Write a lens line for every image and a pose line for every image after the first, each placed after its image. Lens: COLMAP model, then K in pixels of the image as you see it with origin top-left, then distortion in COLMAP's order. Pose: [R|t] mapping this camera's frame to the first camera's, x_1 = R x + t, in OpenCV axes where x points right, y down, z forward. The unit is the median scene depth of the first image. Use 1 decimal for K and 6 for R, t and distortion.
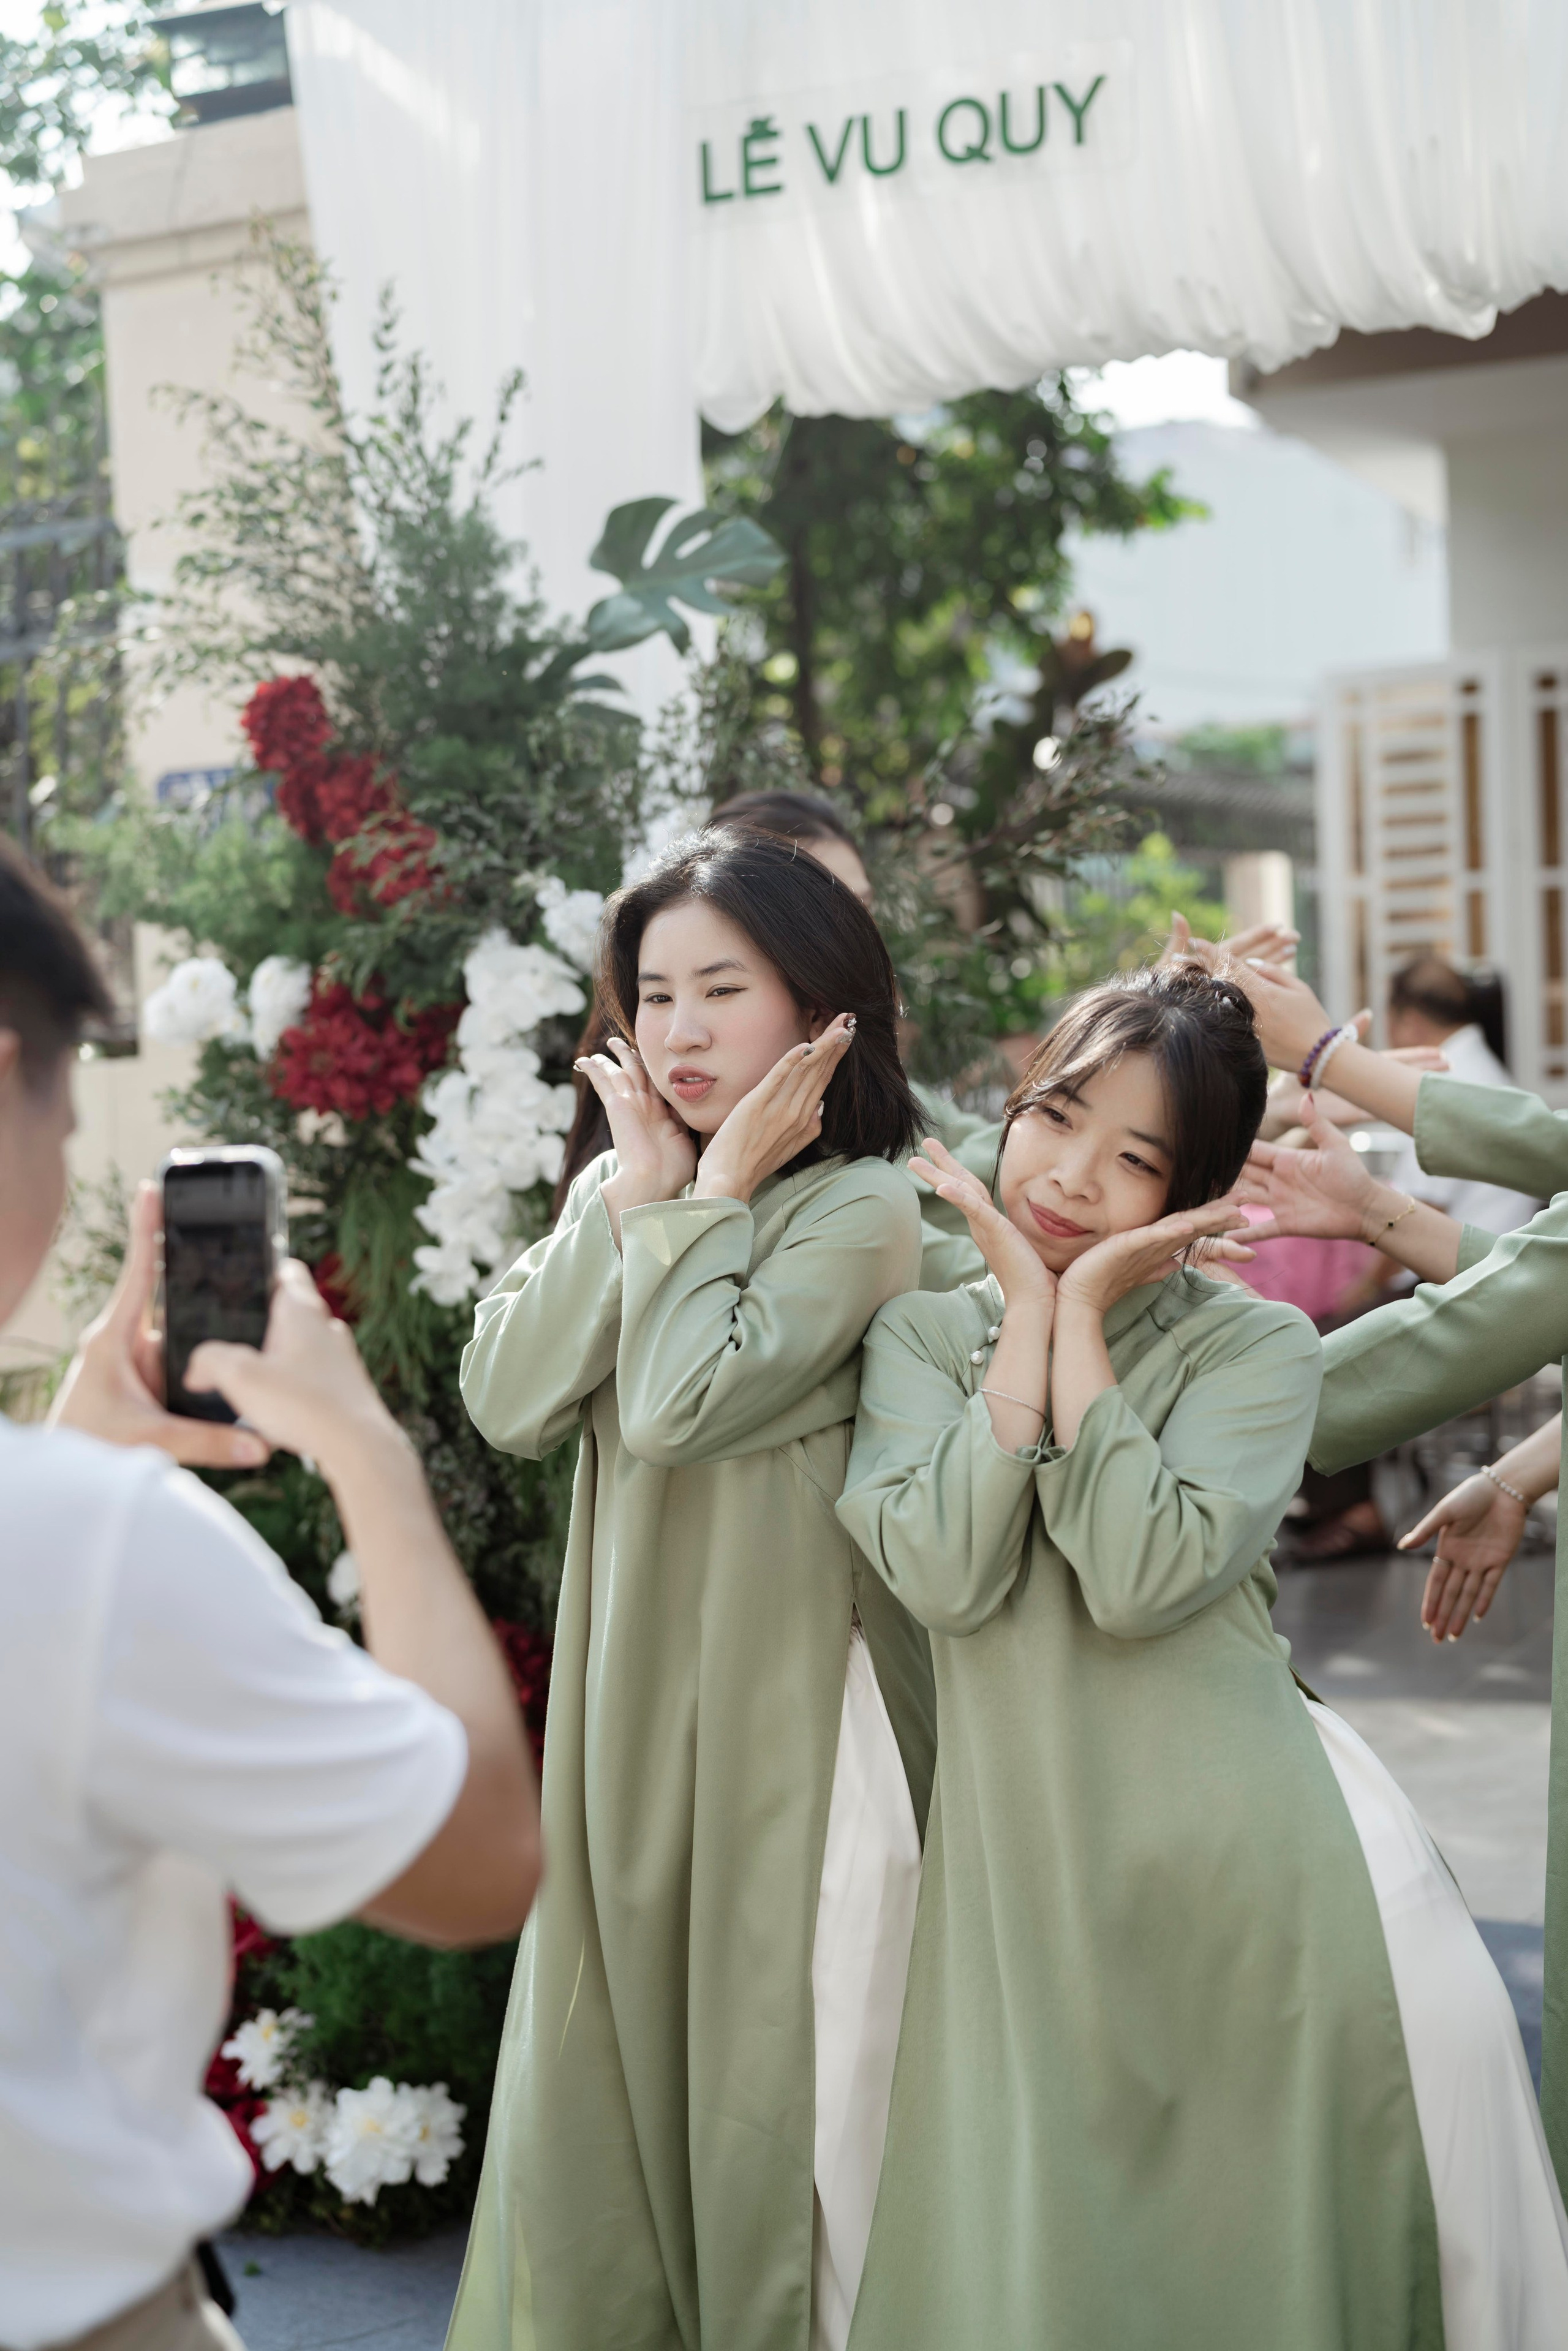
lens RADIAL K [[3408.6, 0, 820.2], [0, 3408.6, 1167.9], [0, 0, 1]] dist [-0.037644, 0.245109]
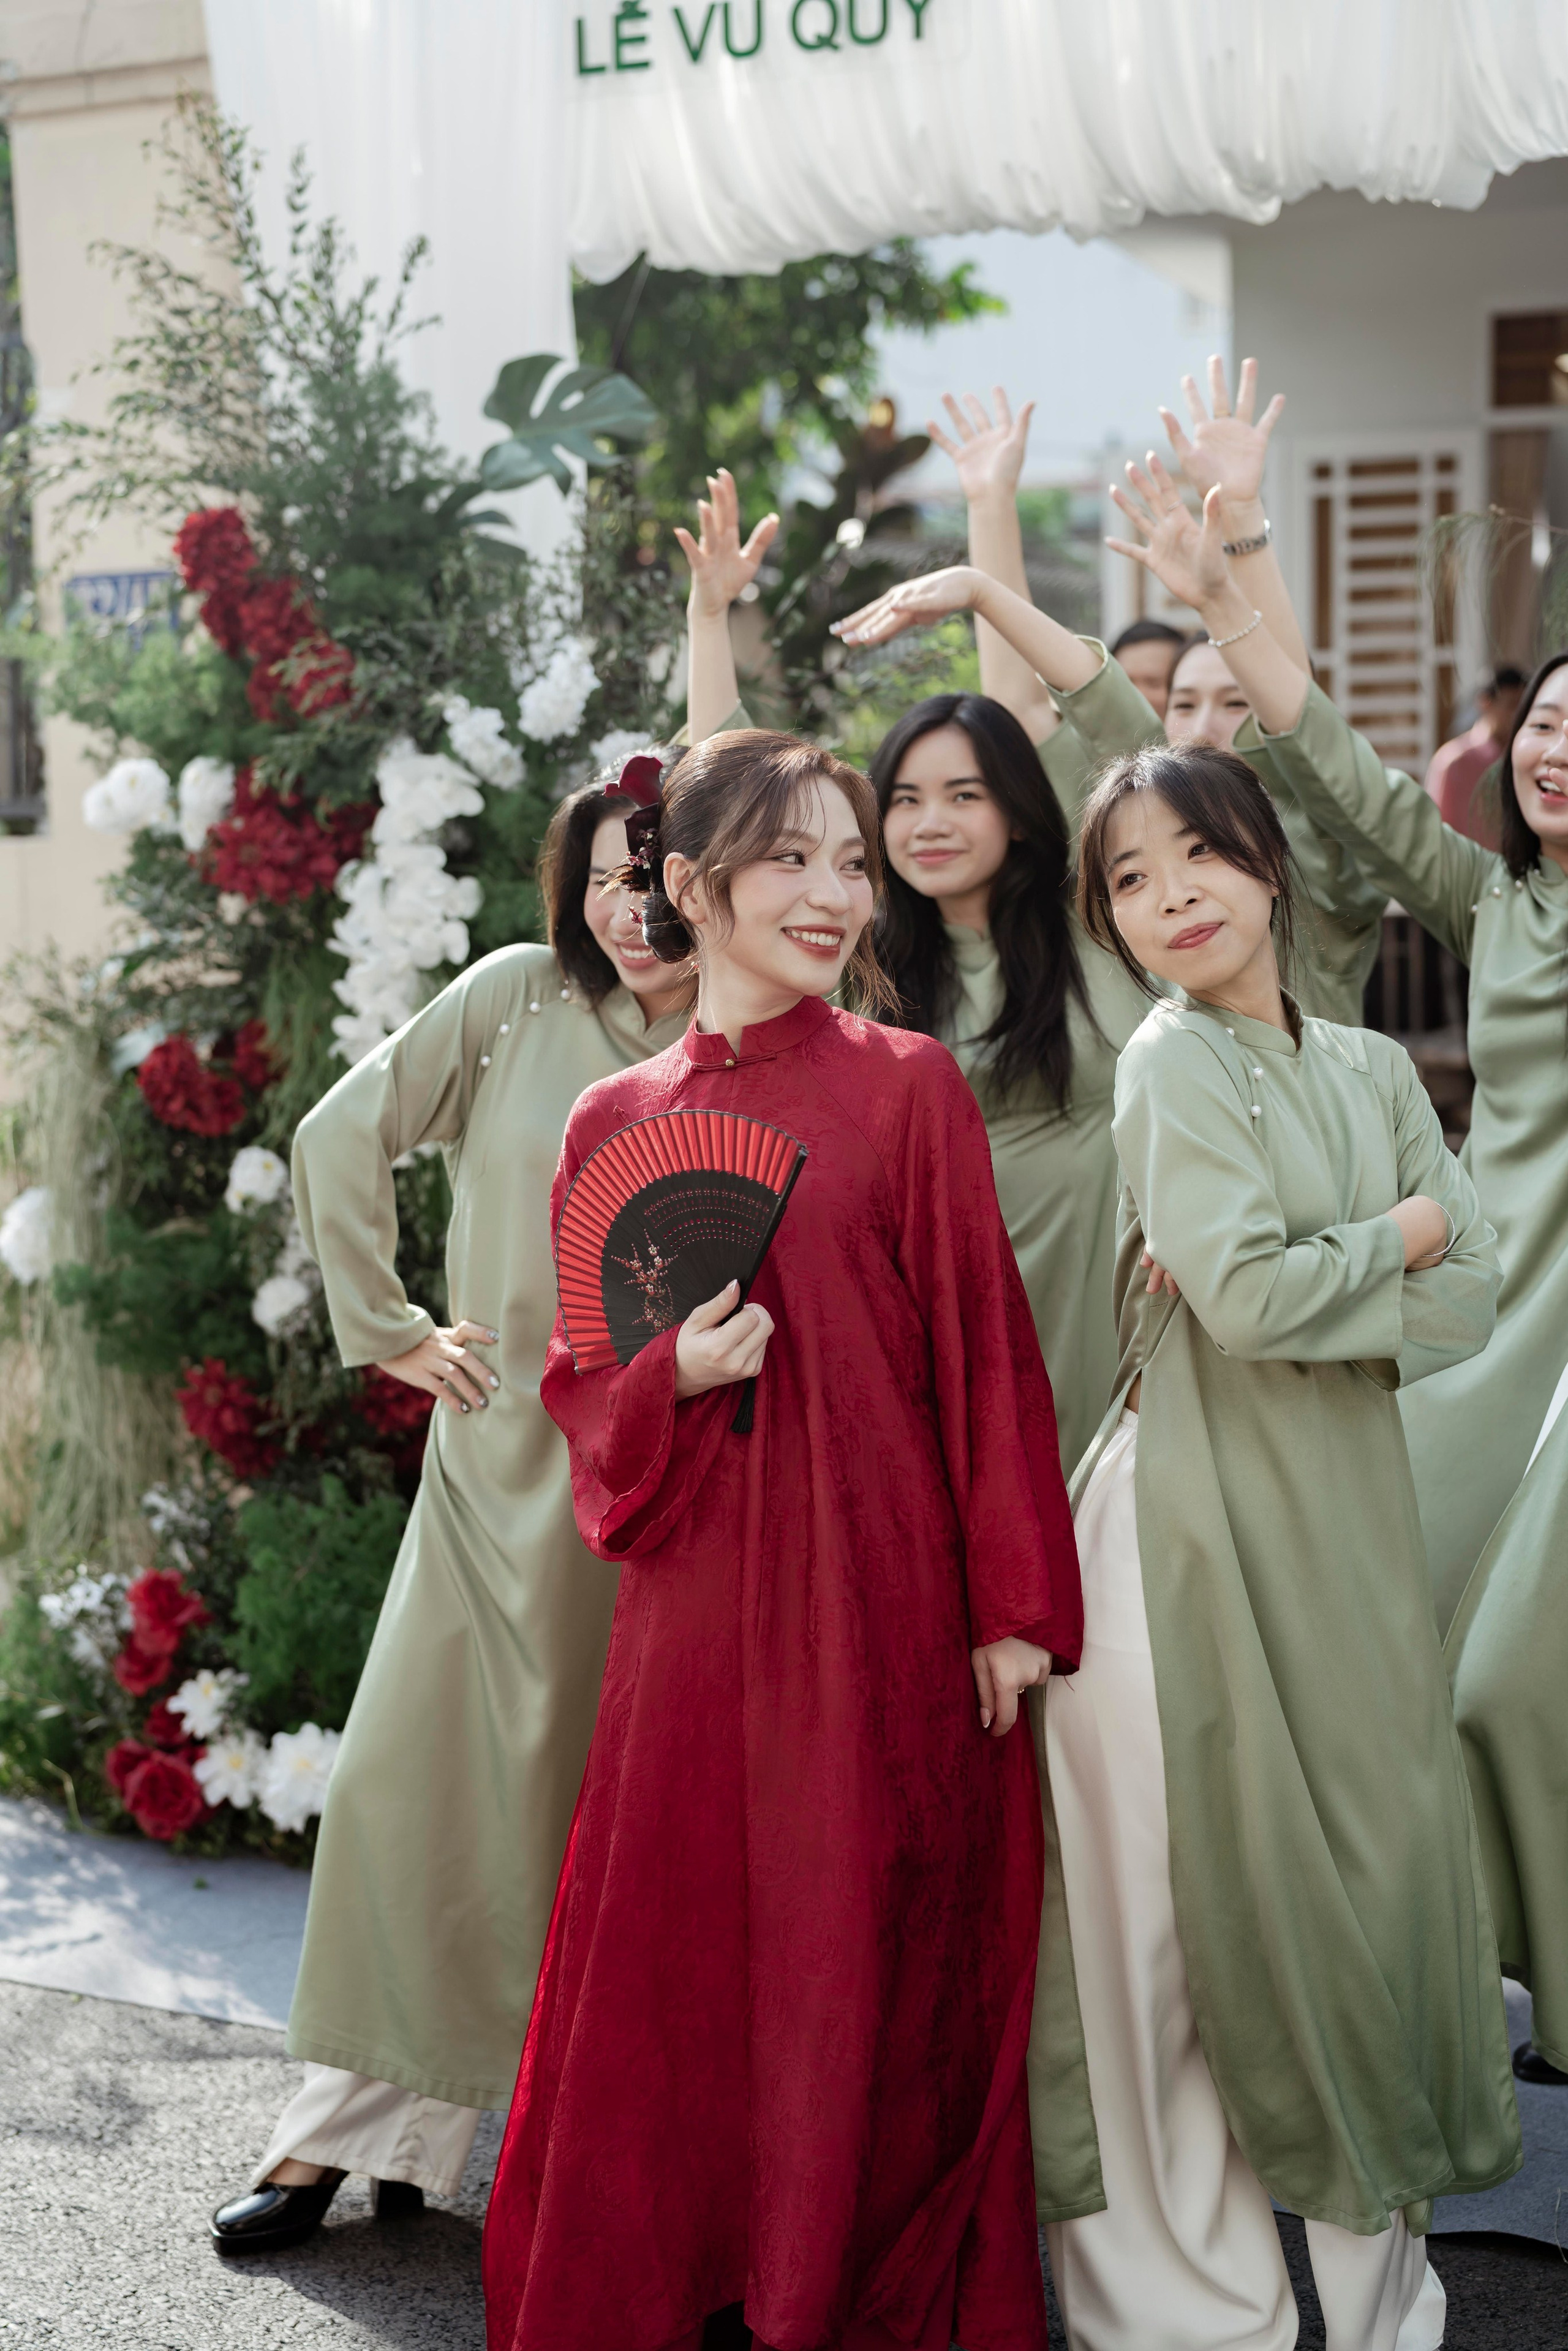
lens RADIAL K [[3408.6, 0, 820.2], [0, 3408.6, 1167.9], [0, 0, 1]] dist [-0.037644, 0.245109]
pose [[0.997717, 0.006764, 0.067195, -0.030115], [-0.011753, 0.997178, 0.074142, -0.012203], [-0.066504, -0.074763, 0.994981, -0.149259]]
